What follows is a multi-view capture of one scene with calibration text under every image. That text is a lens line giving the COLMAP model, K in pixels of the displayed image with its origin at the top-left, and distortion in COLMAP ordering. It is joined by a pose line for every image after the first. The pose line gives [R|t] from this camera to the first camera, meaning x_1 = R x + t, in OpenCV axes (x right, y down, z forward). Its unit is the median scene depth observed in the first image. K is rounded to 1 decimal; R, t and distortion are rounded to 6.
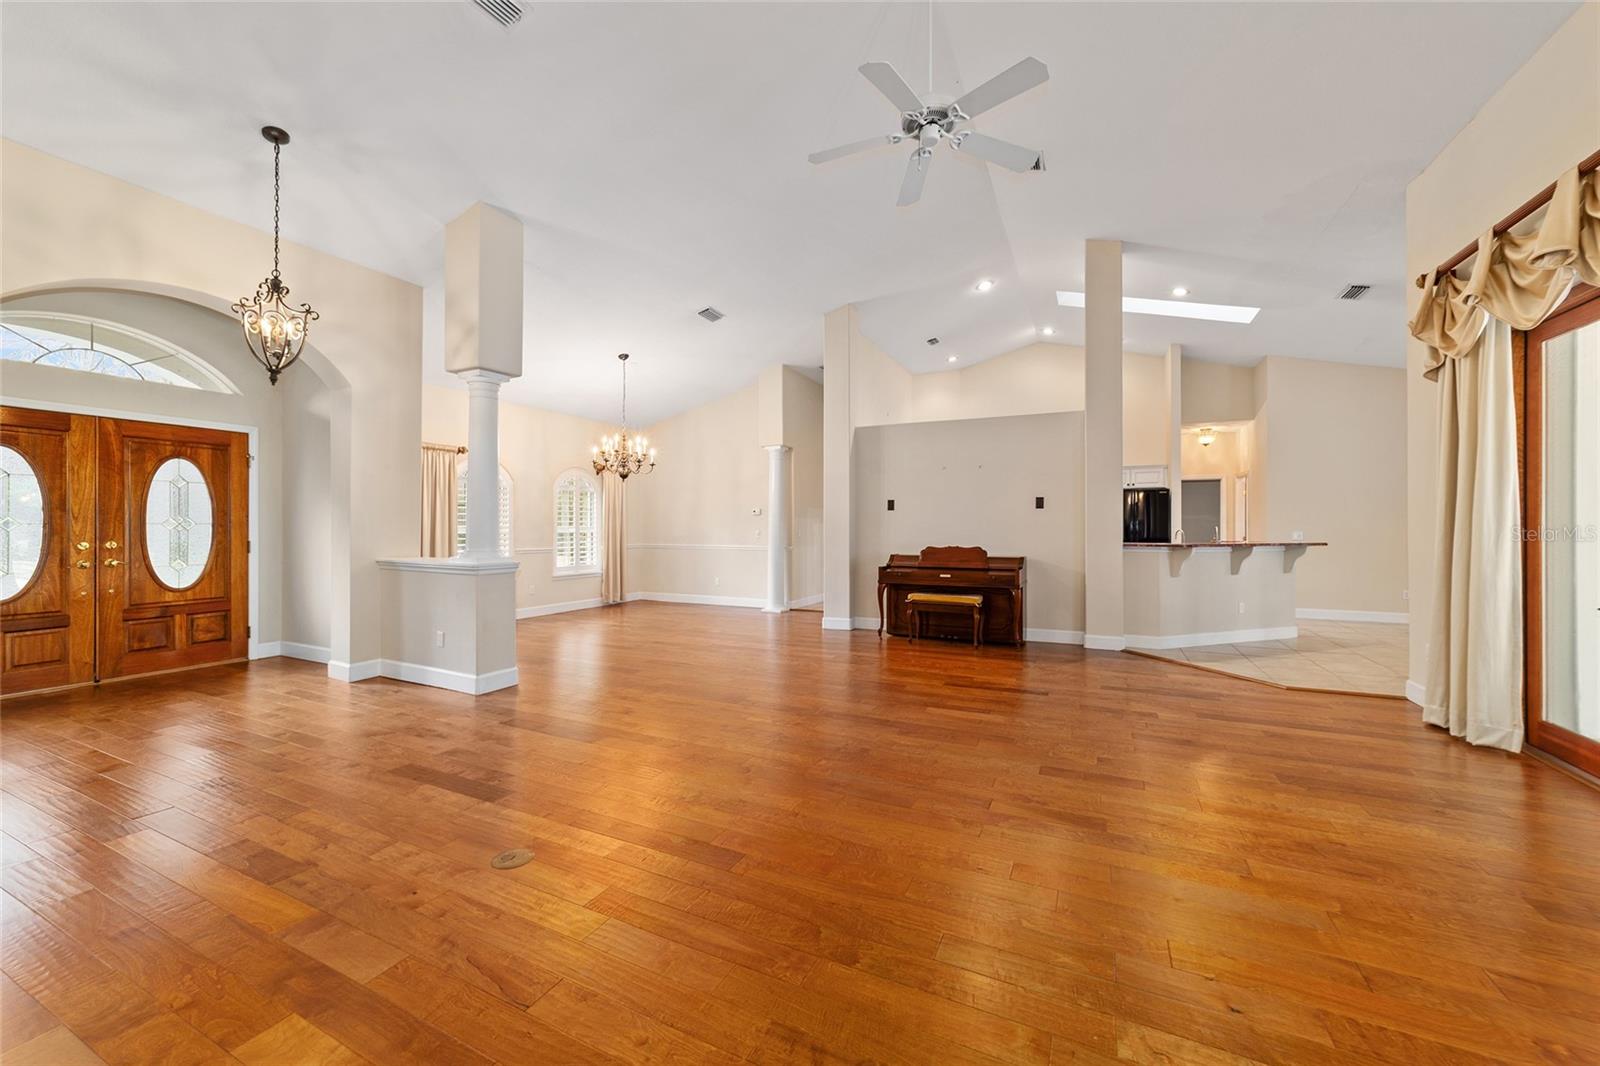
lens RADIAL K [[614.5, 0, 799.5], [0, 614.5, 527.7], [0, 0, 1]] dist [-0.016923, 0.007637]
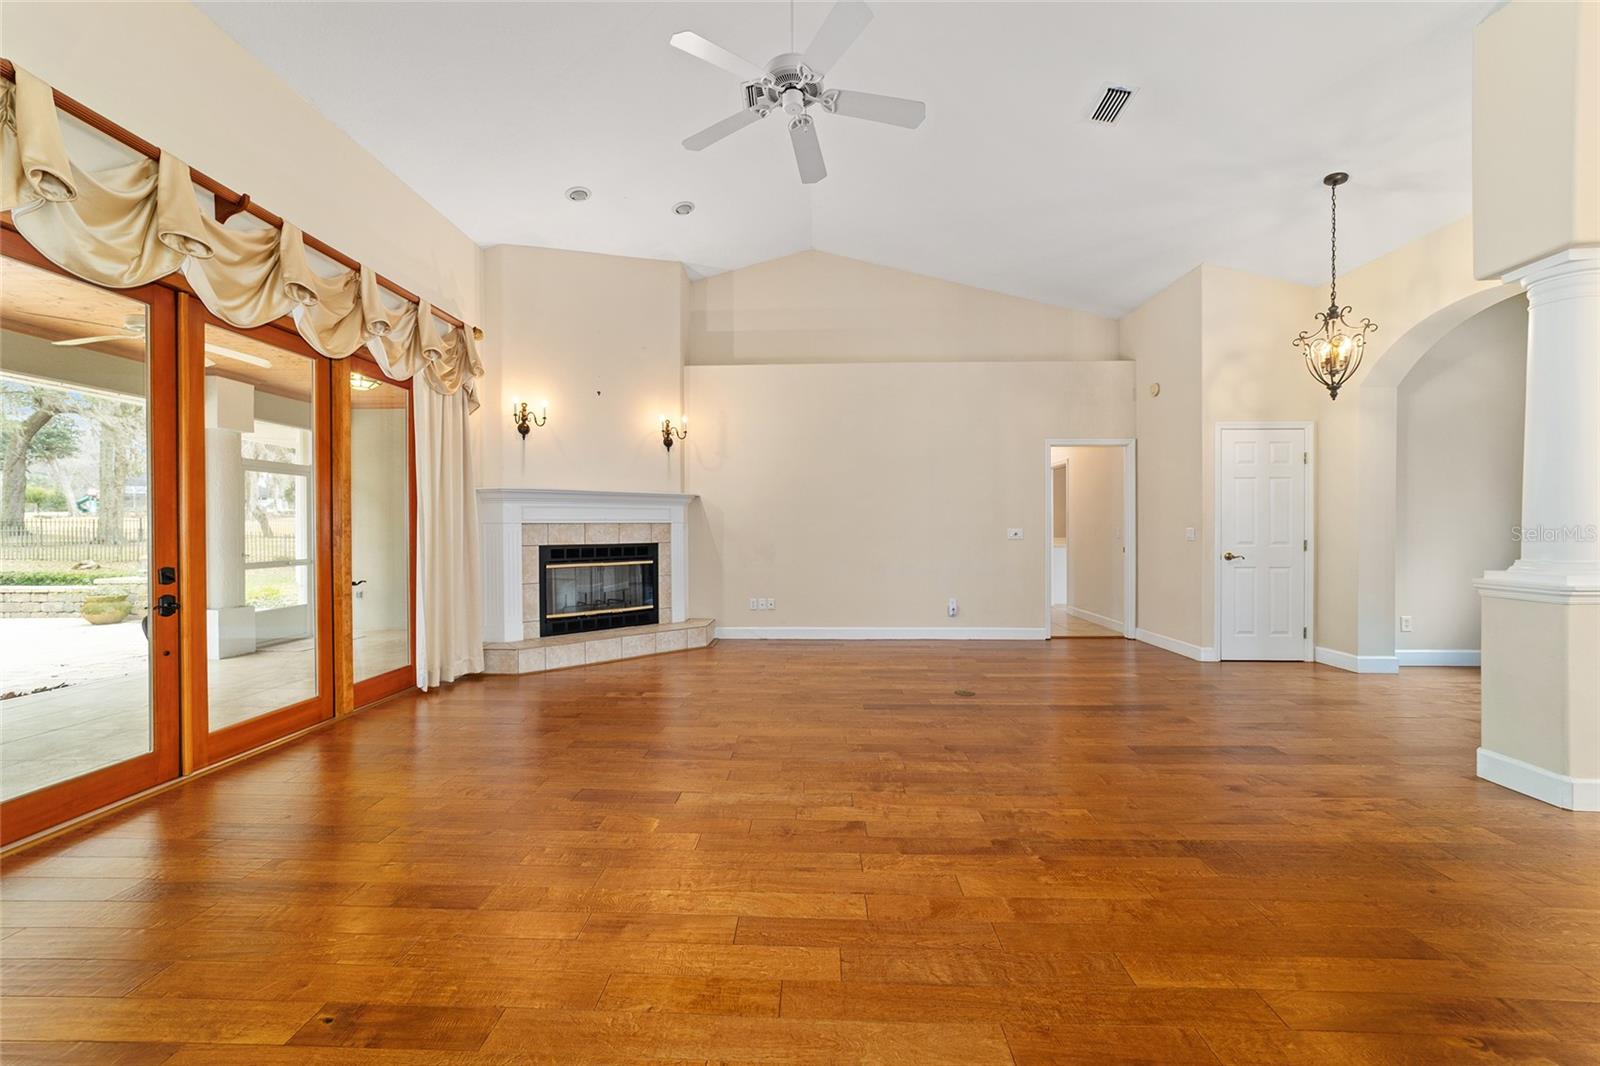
lens RADIAL K [[614.5, 0, 797.4], [0, 614.5, 527.4], [0, 0, 1]] dist [-0.016923, 0.007637]
pose [[-0.915177, 0.000529, -0.403053, 0.309119], [0.000159, 1.000000, 0.000952, 0.003076], [0.403053, 0.000807, -0.915176, 0.981174]]
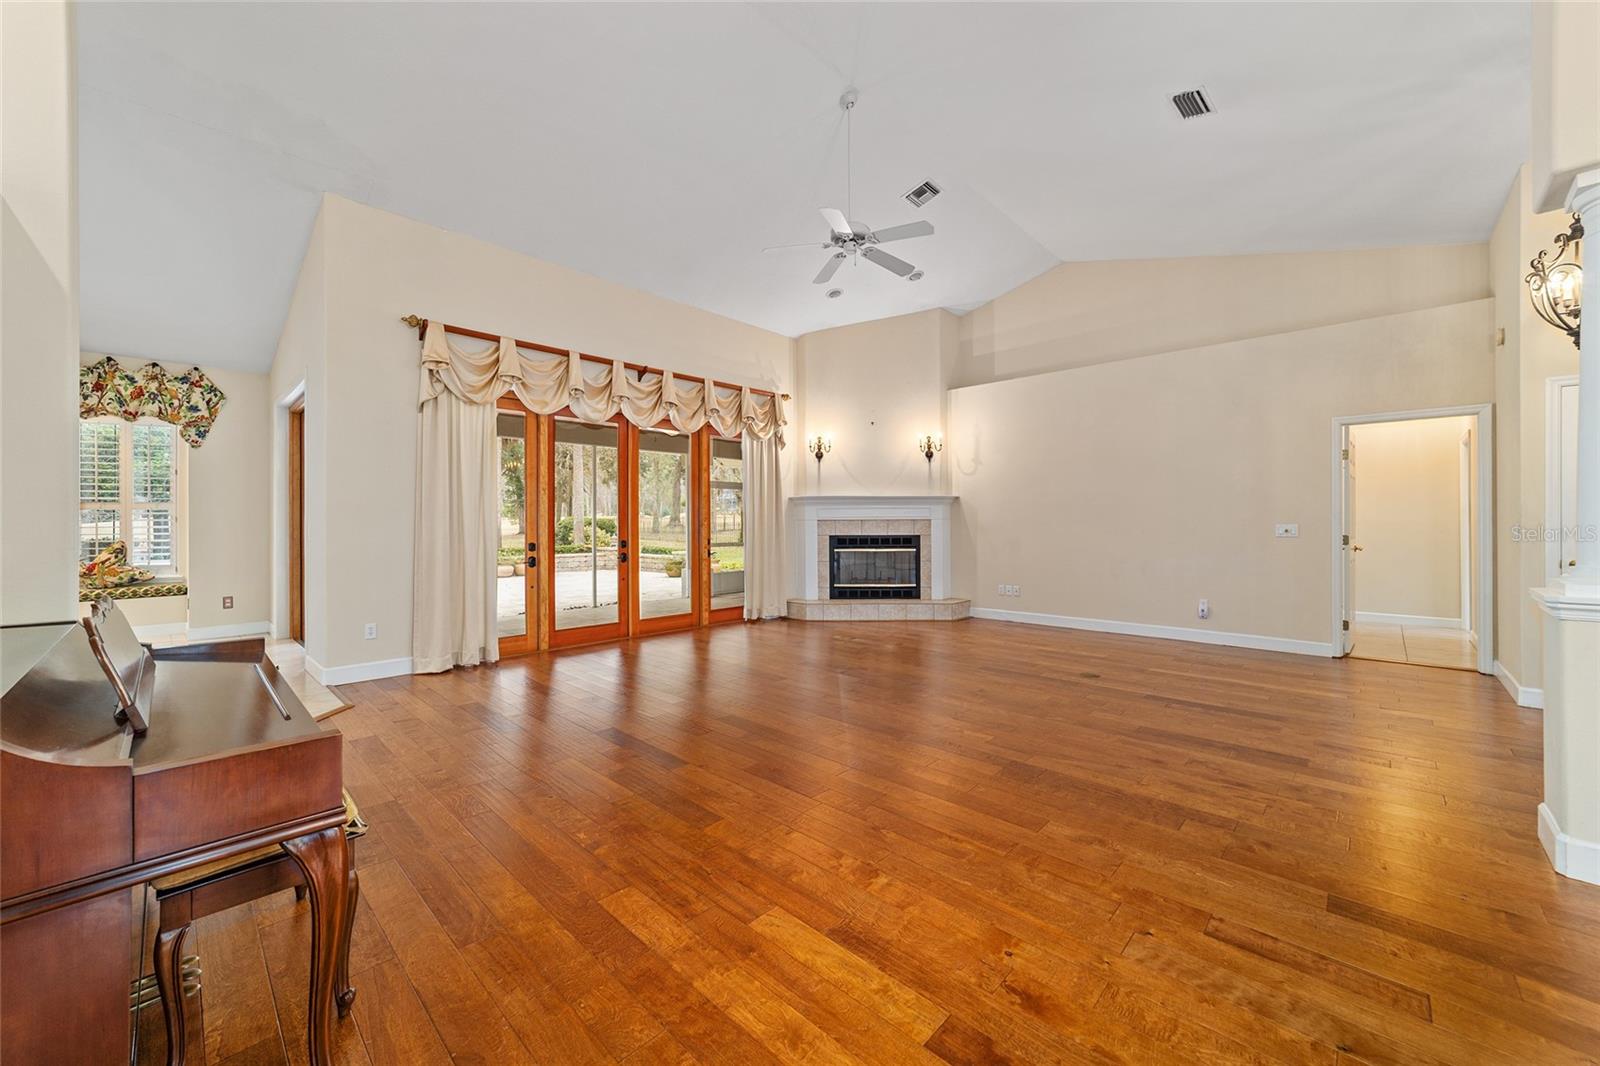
lens RADIAL K [[614.5, 0, 799.1], [0, 614.5, 520.3], [0, 0, 1]] dist [-0.016923, 0.007637]
pose [[-0.950983, 0.000756, 0.309241, -0.062051], [-0.000047, 0.999997, -0.002590, 0.002025], [-0.309242, -0.002478, -0.950980, 1.274259]]
